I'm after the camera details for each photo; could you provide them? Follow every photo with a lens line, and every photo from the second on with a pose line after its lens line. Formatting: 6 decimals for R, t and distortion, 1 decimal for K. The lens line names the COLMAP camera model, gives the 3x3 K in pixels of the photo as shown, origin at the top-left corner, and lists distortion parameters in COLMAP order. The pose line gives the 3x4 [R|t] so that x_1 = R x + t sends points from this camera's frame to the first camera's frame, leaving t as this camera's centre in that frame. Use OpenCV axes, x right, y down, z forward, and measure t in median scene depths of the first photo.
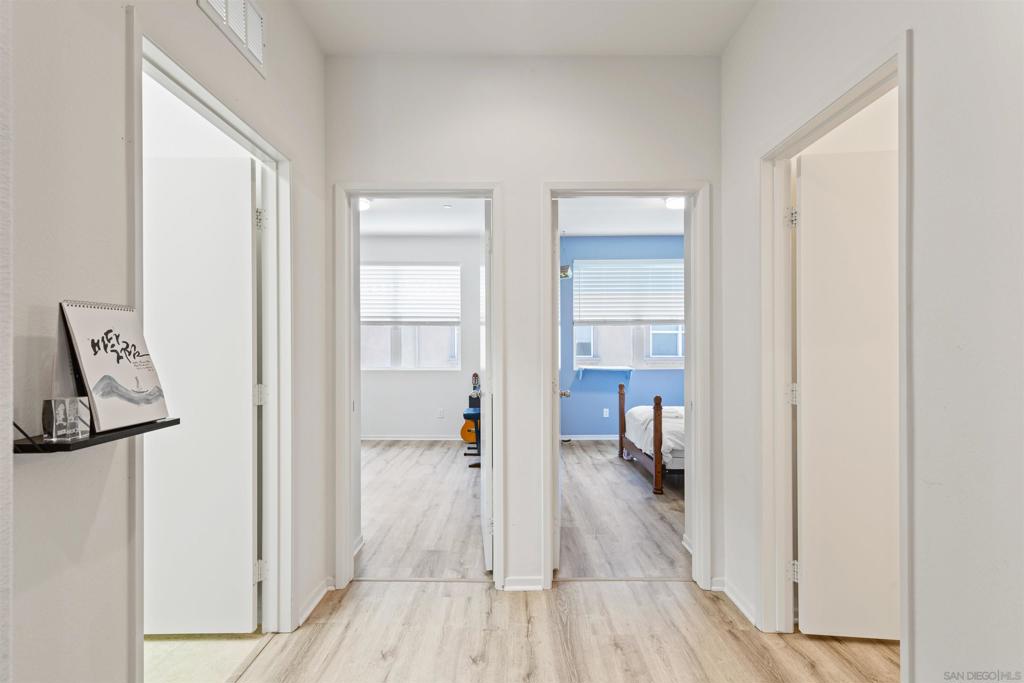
lens RADIAL K [[452.6, 0, 514.7], [0, 452.6, 350.4], [0, 0, 1]] dist [0.005564, 0.000101]
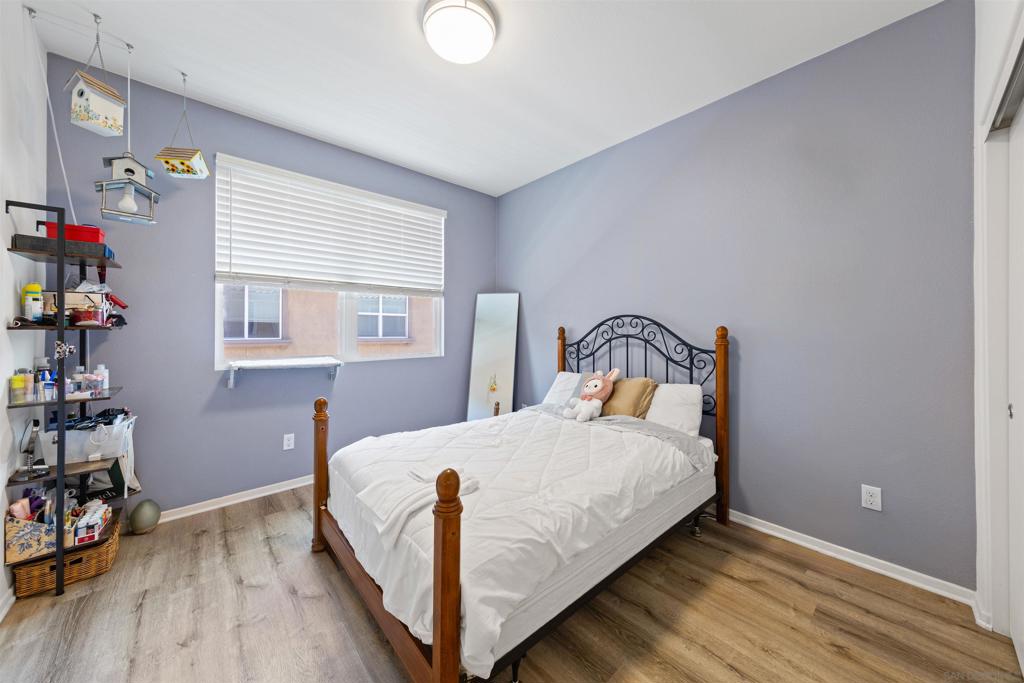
lens RADIAL K [[356.9, 0, 514.5], [0, 356.9, 328.7], [0, 0, 1]] dist [0.001642, 0.000076]
pose [[0.739326, 0.009539, 0.673280, 0.112039], [-0.003358, 0.999939, -0.010480, -0.000012], [-0.673339, 0.005487, 0.739314, 0.492939]]
